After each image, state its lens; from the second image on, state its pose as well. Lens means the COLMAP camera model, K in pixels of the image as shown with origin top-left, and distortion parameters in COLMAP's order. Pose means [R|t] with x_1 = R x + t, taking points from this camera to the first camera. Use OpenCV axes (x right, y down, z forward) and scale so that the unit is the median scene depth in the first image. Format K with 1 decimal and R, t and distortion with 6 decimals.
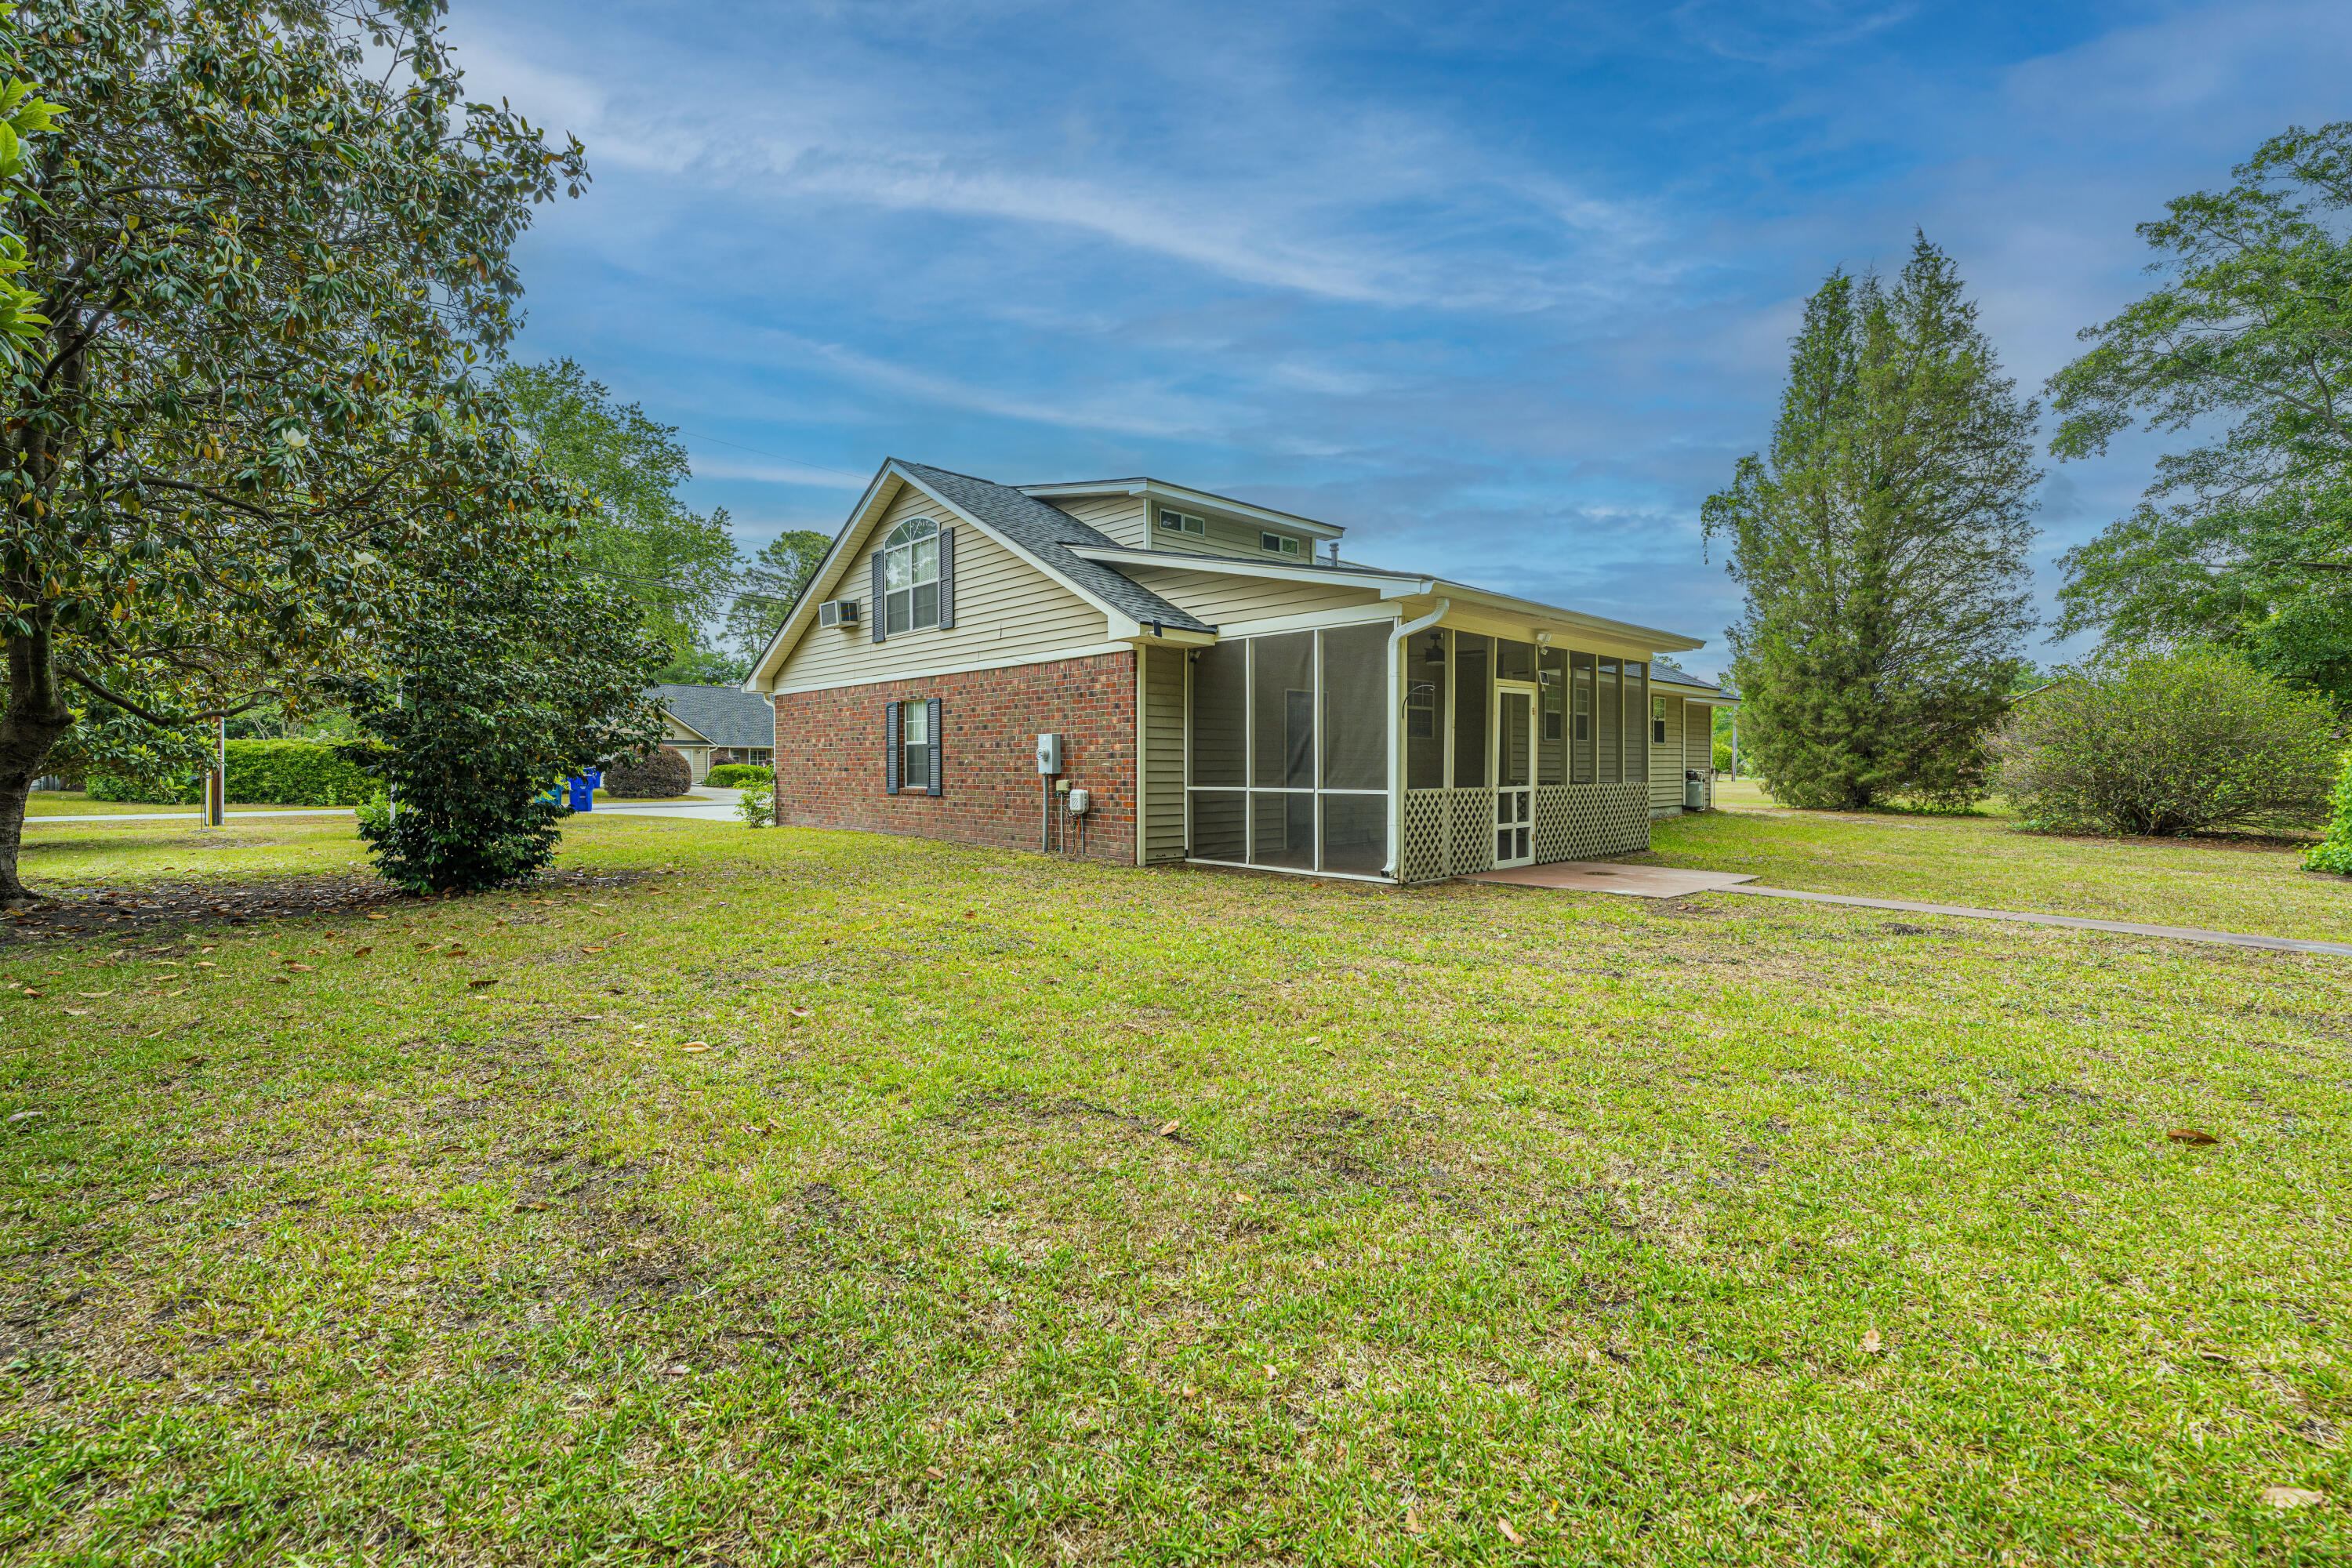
lens RADIAL K [[1026.5, 0, 1177.2], [0, 1026.5, 781.6], [0, 0, 1]] dist [-0.001545, -0.000189]
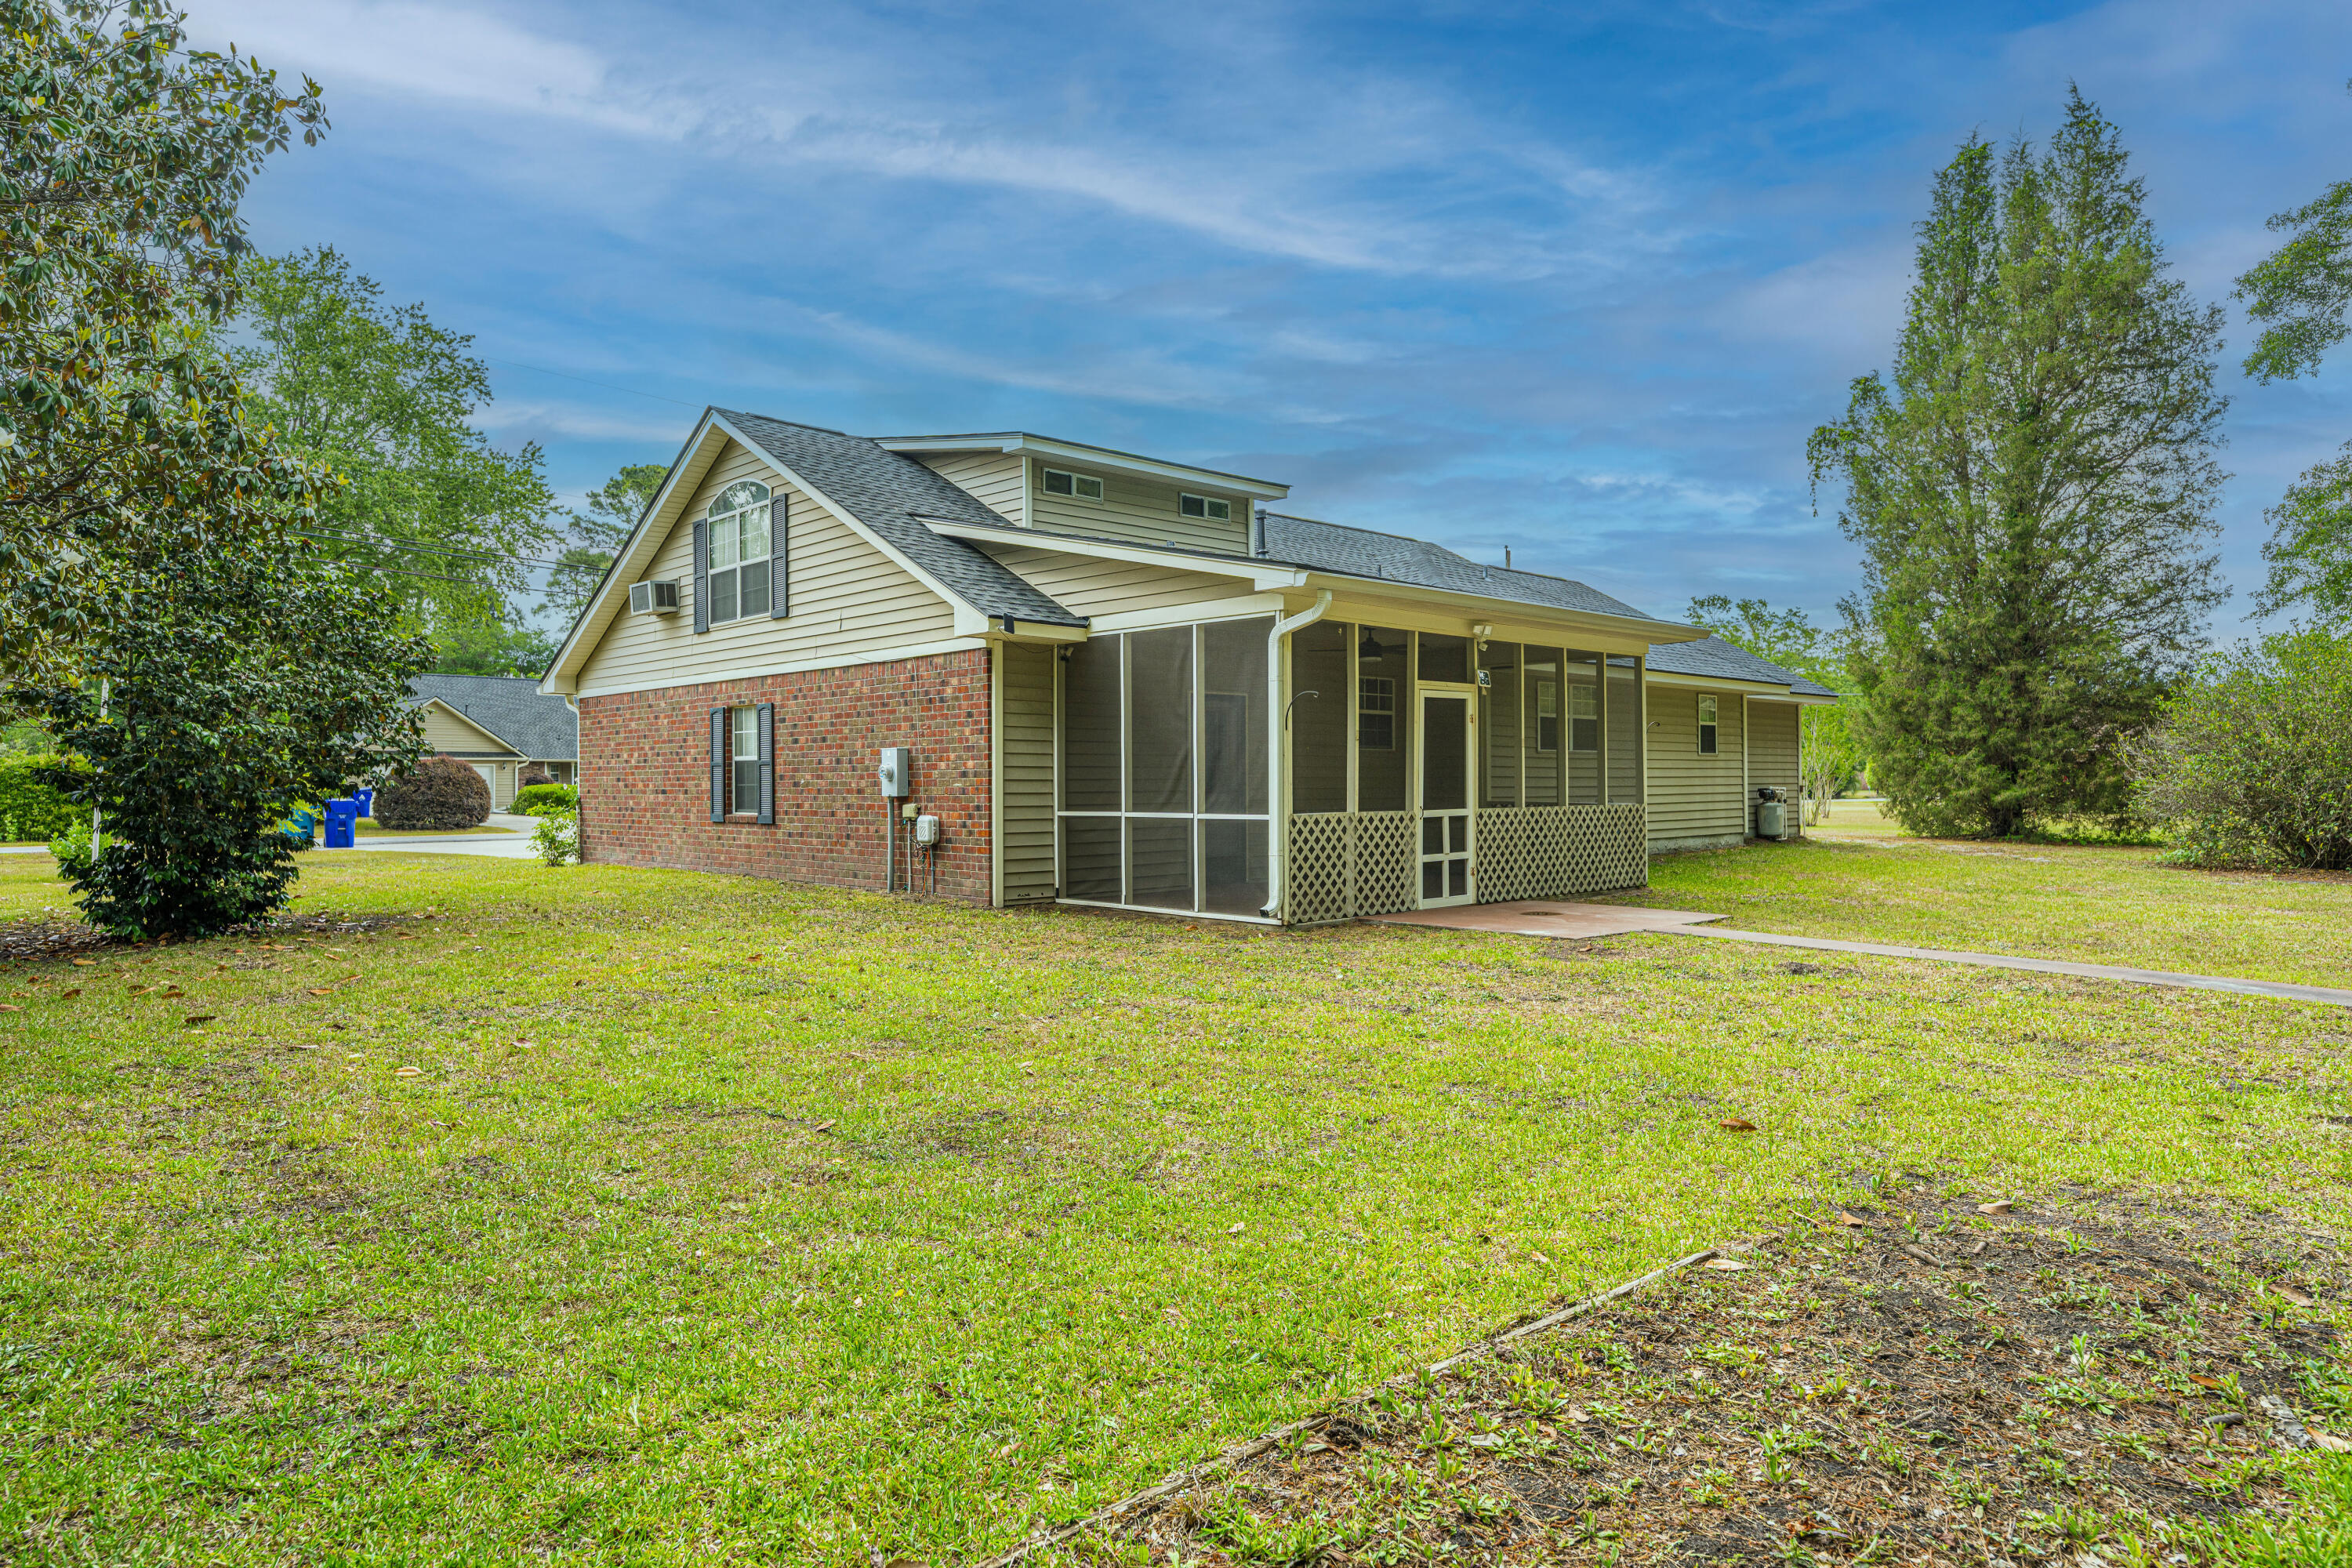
lens RADIAL K [[1422.6, 0, 1167.8], [0, 1422.6, 785.6], [0, 0, 1]] dist [-0.001288, -0.000571]
pose [[0.999984, -0.004217, -0.003822, 0.105556], [0.004165, 0.999899, -0.013591, 0.000025], [0.003879, 0.013575, 0.999900, -0.147873]]
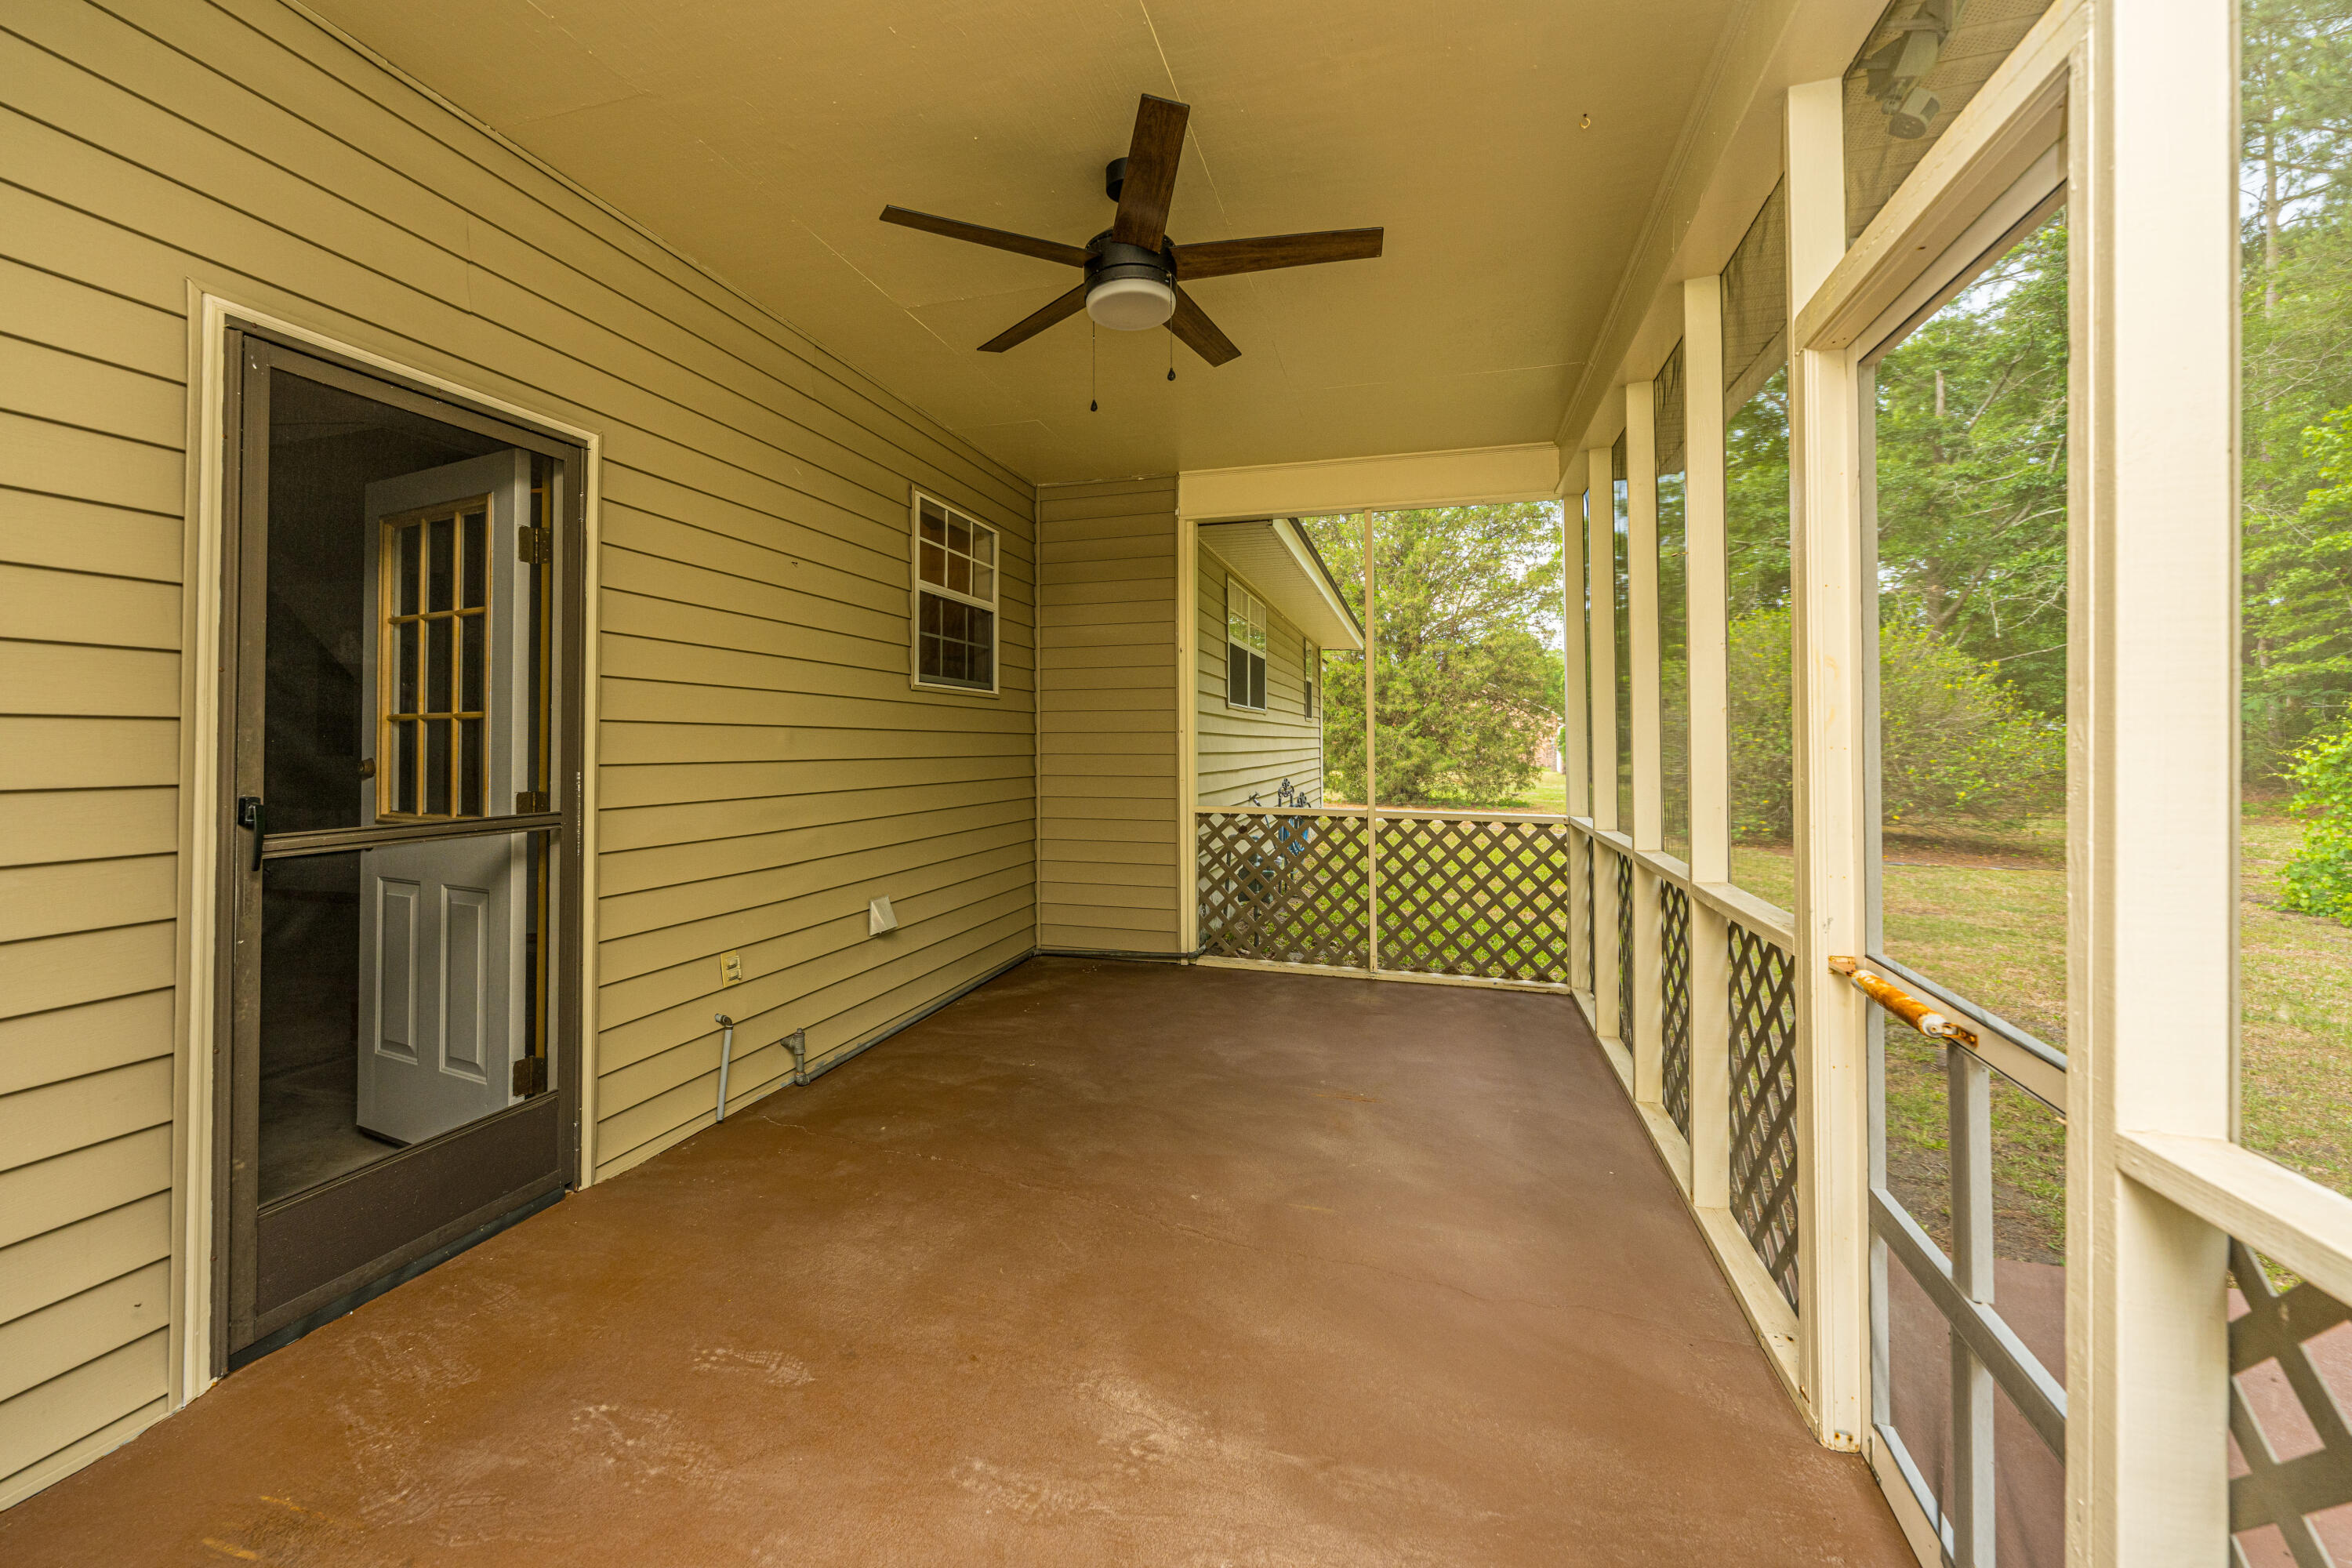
lens RADIAL K [[957.6, 0, 1158.3], [0, 957.6, 739.9], [0, 0, 1]] dist [0.000025, 0.000954]
pose [[0.854999, 0.005991, 0.518594, 0.191187], [0.008675, 0.999628, -0.025852, -0.015586], [-0.518557, 0.026602, 0.854629, 1.017649]]
